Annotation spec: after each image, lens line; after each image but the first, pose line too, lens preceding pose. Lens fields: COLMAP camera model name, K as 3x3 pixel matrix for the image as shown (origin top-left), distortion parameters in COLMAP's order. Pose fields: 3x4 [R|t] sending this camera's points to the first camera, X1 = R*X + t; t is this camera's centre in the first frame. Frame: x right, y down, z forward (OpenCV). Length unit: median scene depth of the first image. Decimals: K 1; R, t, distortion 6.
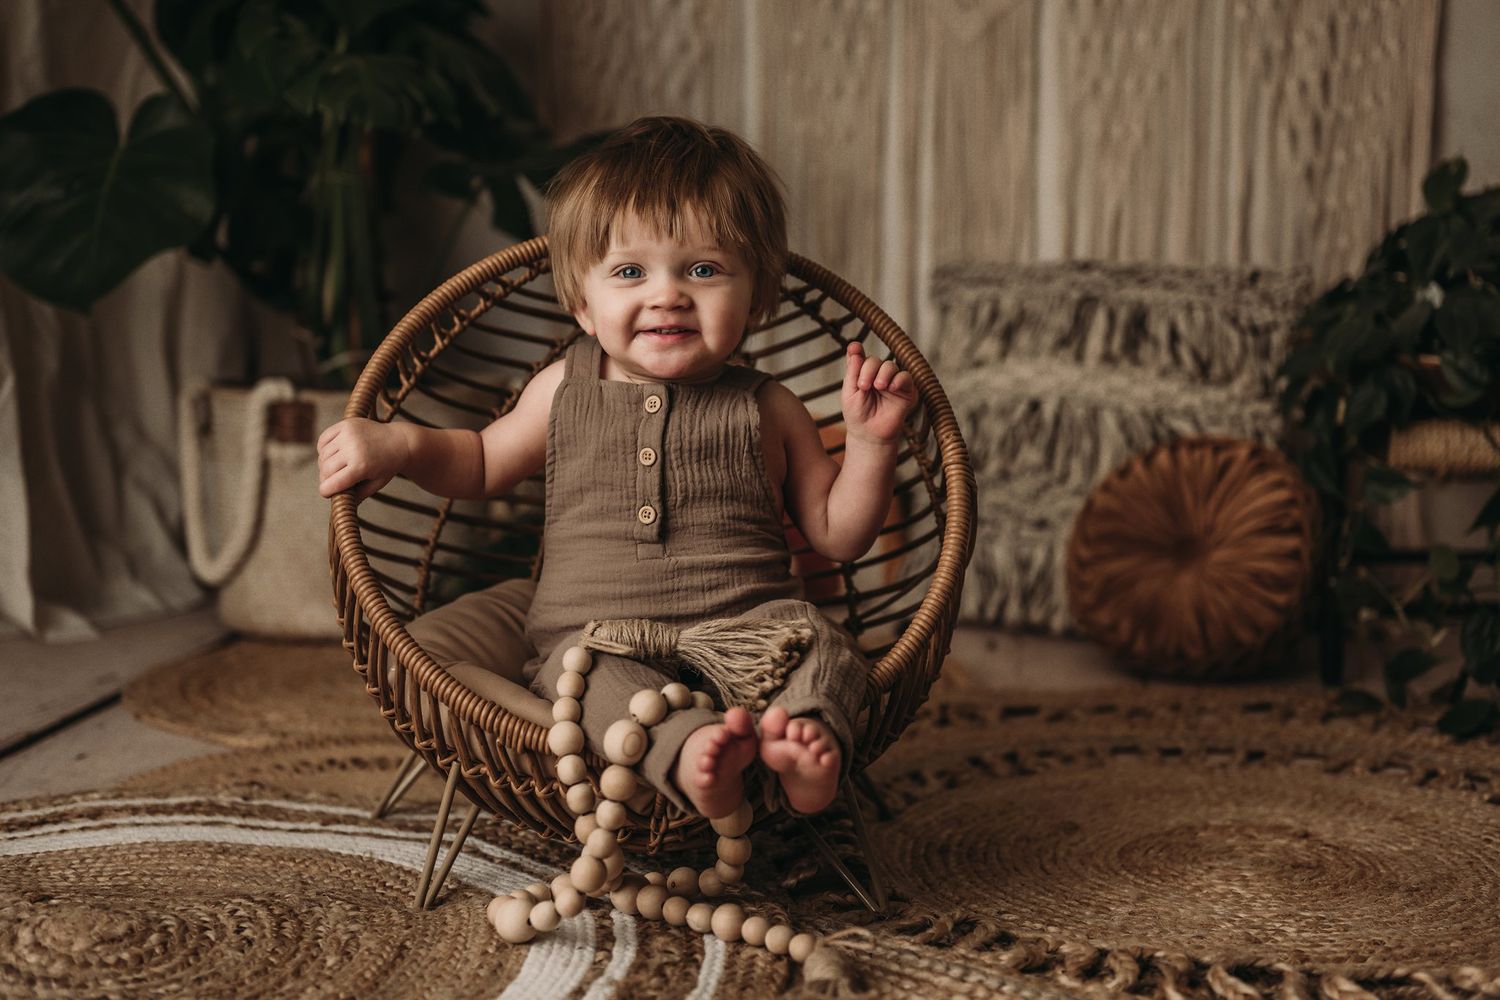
lens RADIAL K [[2210.2, 0, 750.0], [0, 2210.2, 500.0], [0, 0, 1]] dist [0.005478, 0.004216]
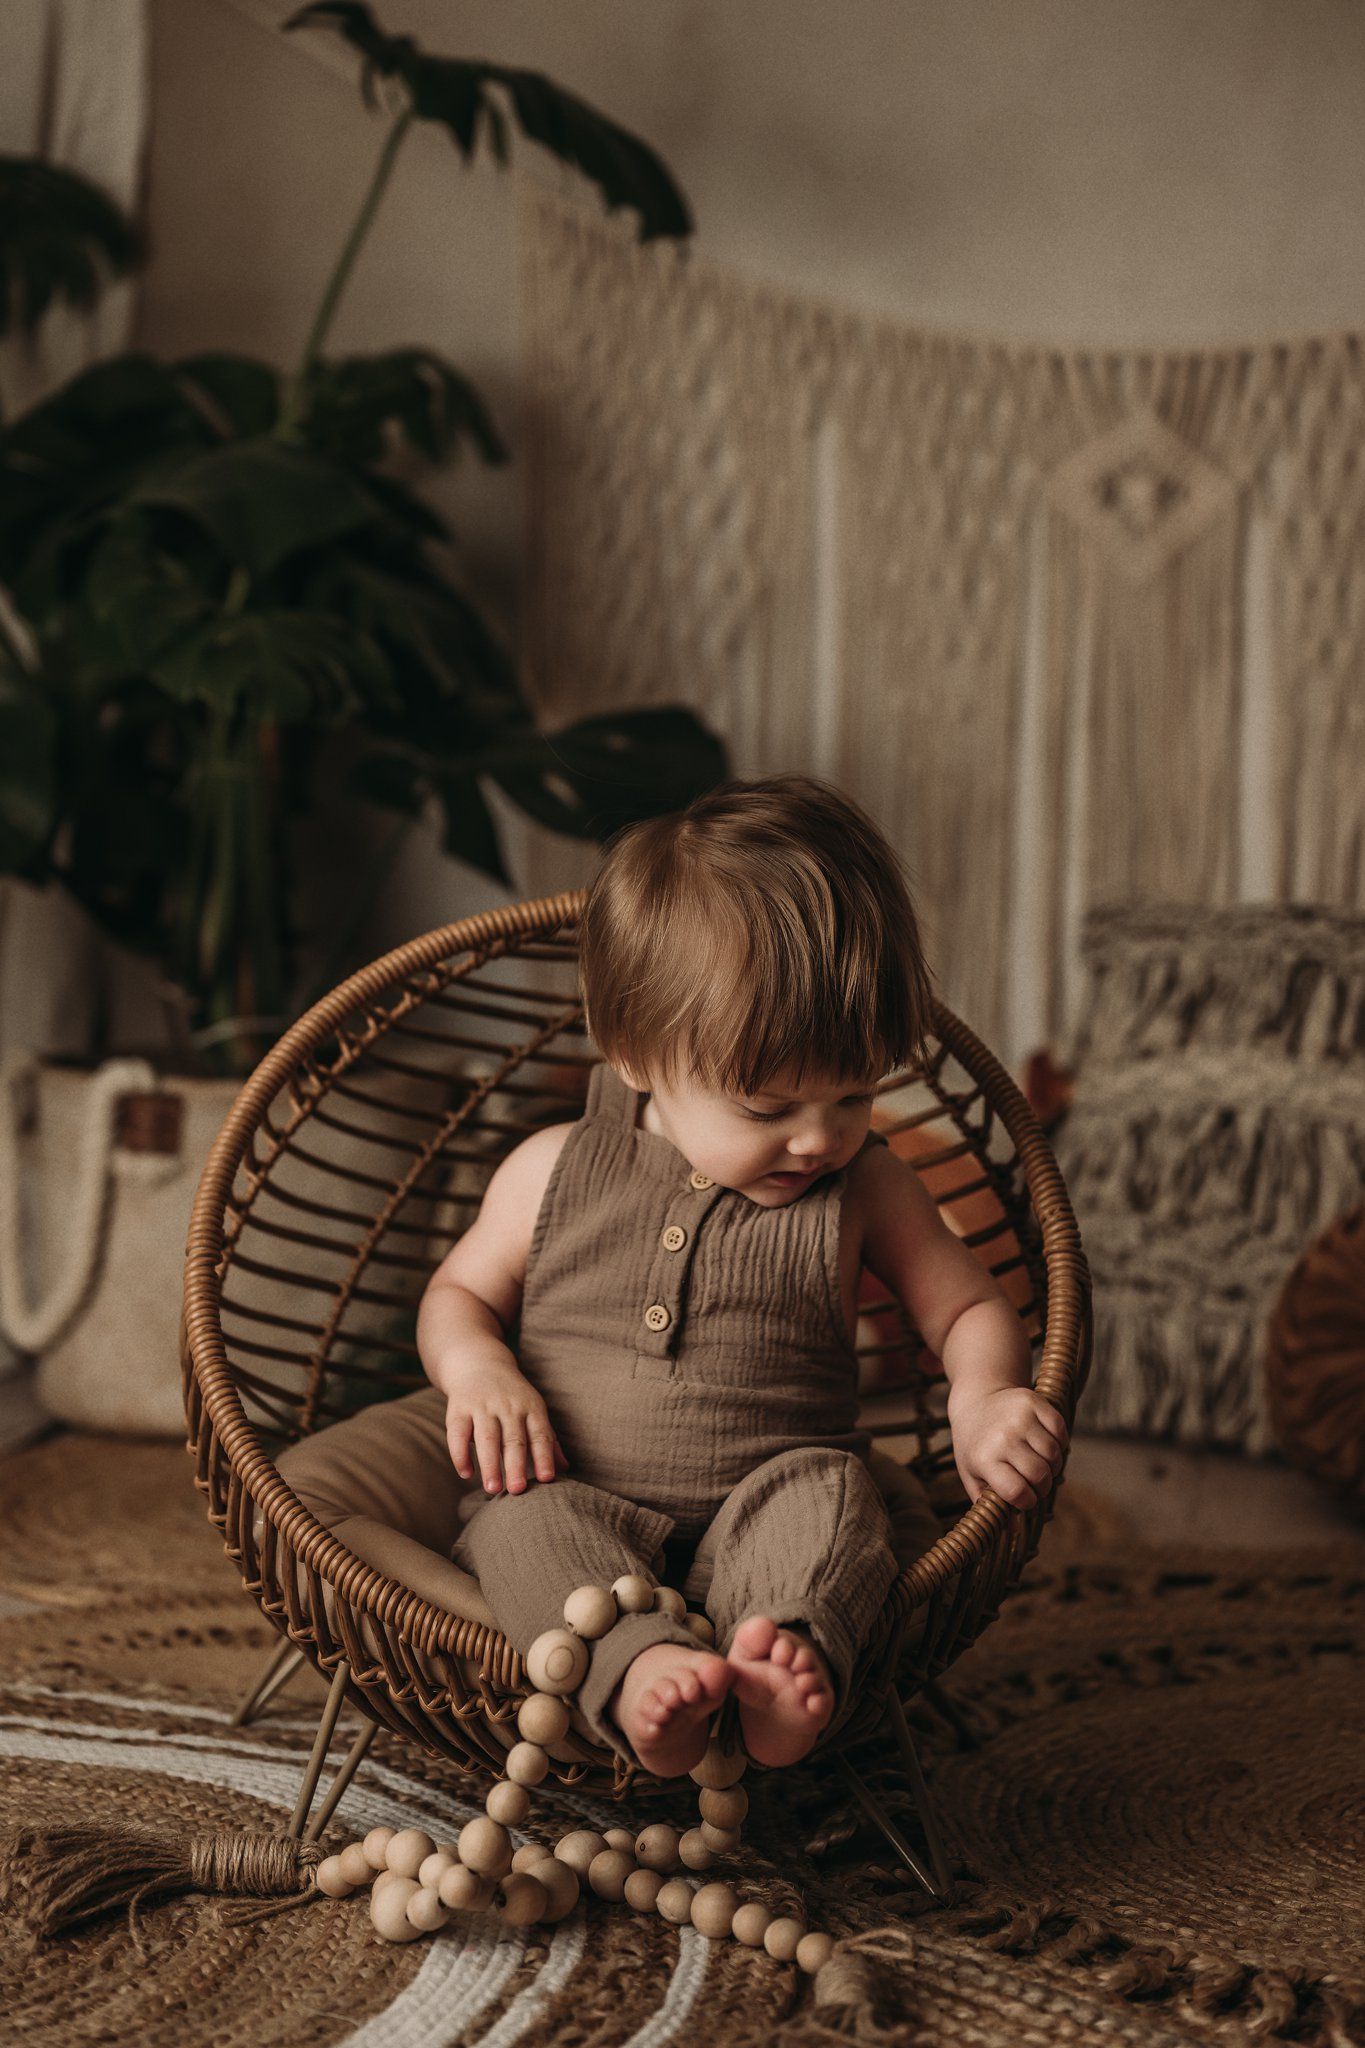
lens RADIAL K [[3380.0, 0, 694.0], [0, 3380.0, 902.1], [0, 0, 1]] dist [-0.004832, 0.046463]
pose [[0.998358, 0.019047, -0.054024, 0.029331], [-0.023123, 0.996852, -0.075843, -0.039667], [0.052409, 0.076968, 0.995655, -0.083048]]
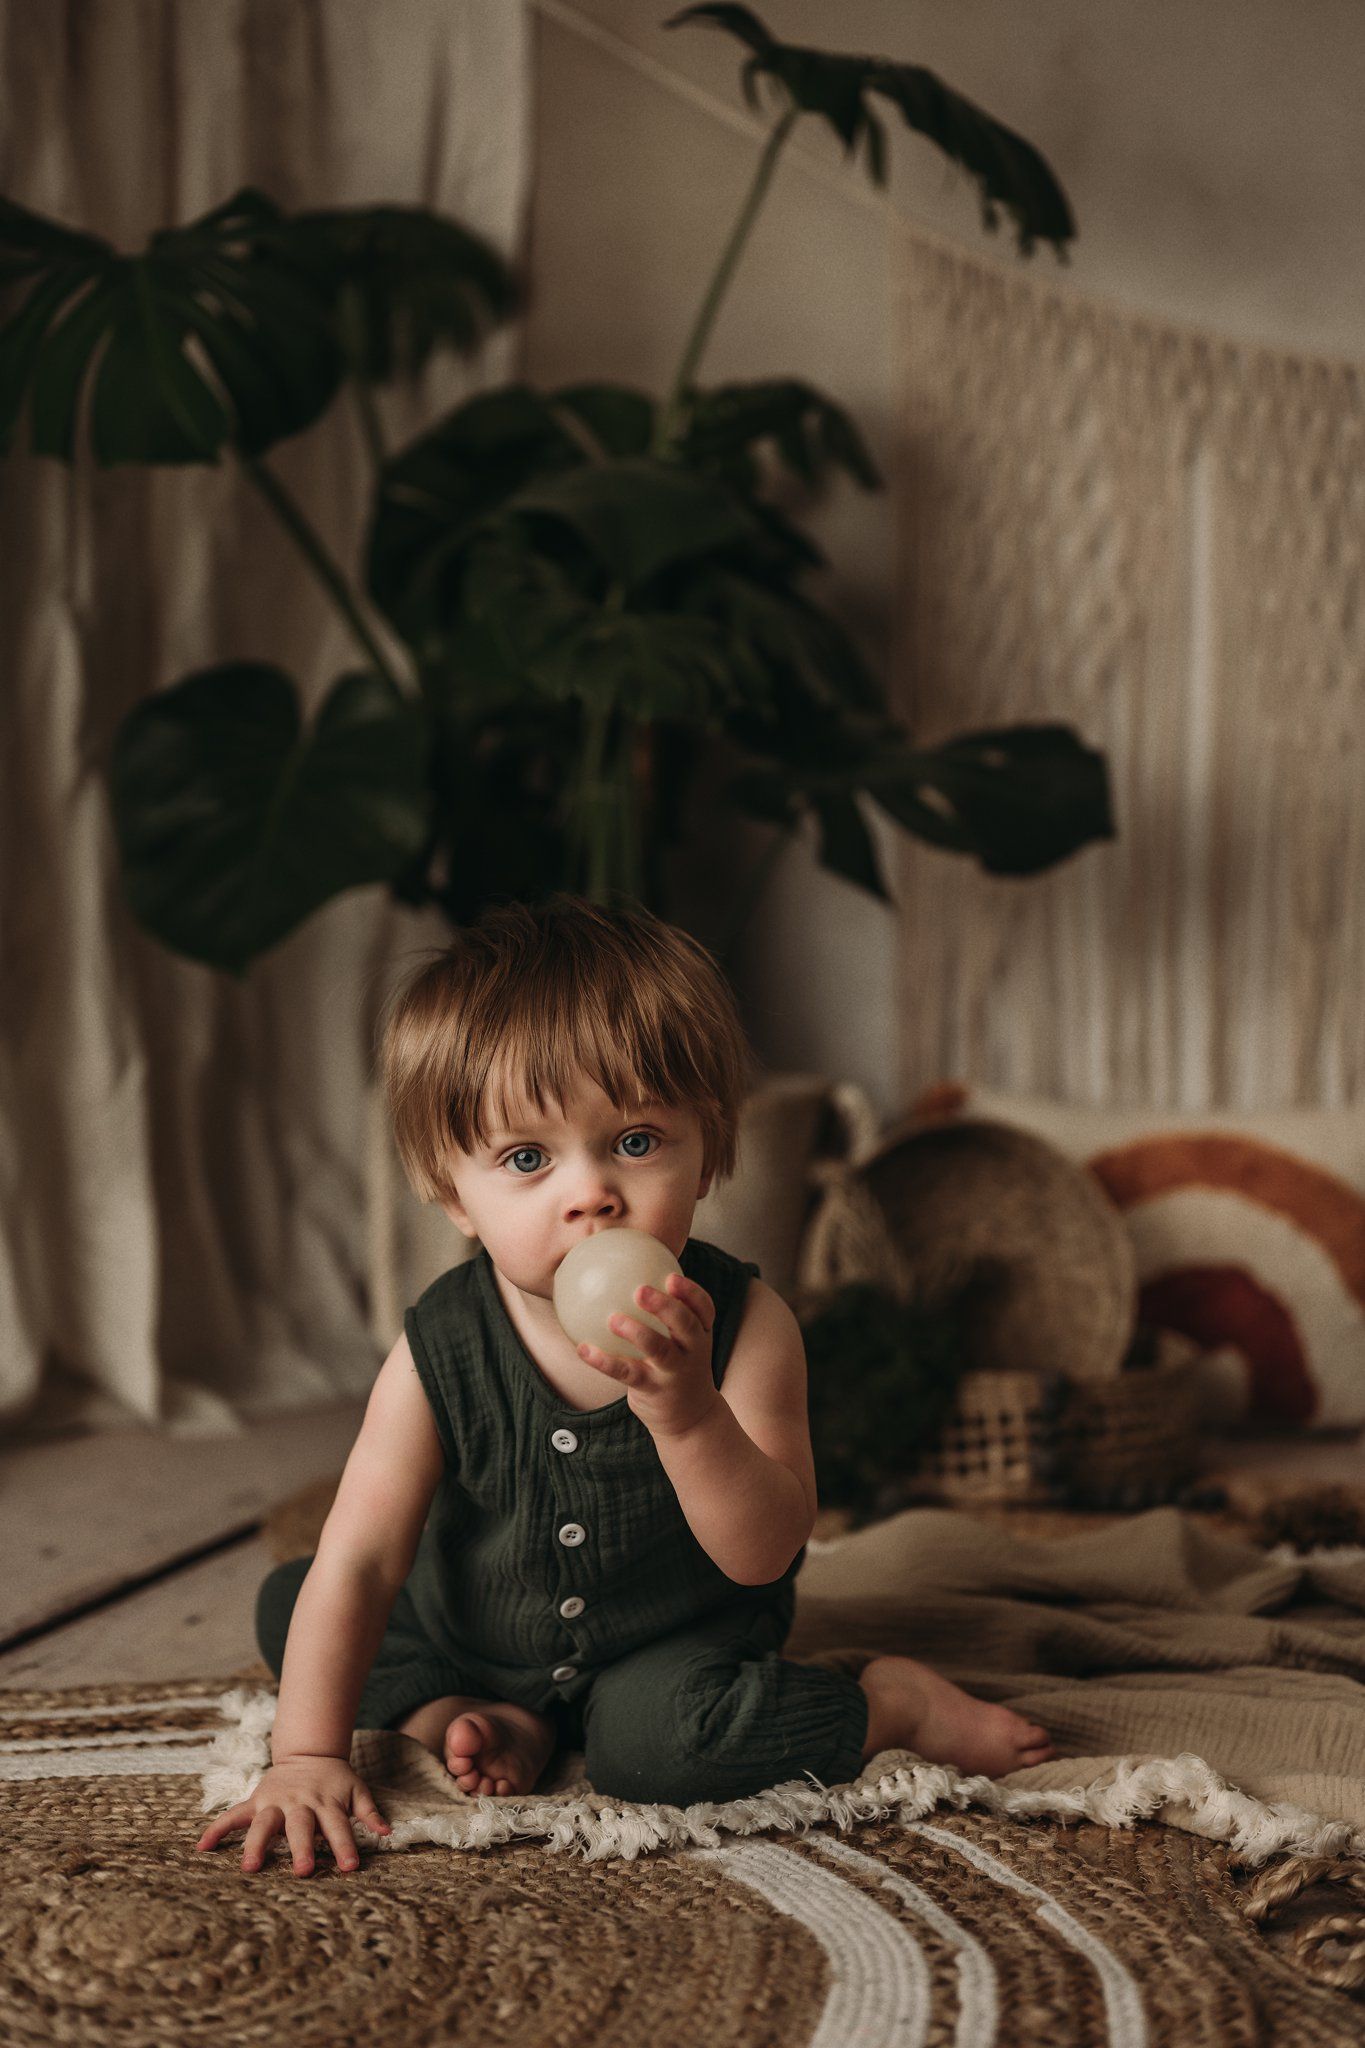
lens RADIAL K [[2920.8, 0, 688.8], [0, 2920.8, 1042.3], [0, 0, 1]] dist [0.007743, 0.012619]
pose [[0.986300, 0.026923, -0.162747, -0.009206], [-0.038213, 0.997045, -0.066642, -0.008659], [0.160472, 0.071948, 0.984415, 0.143202]]
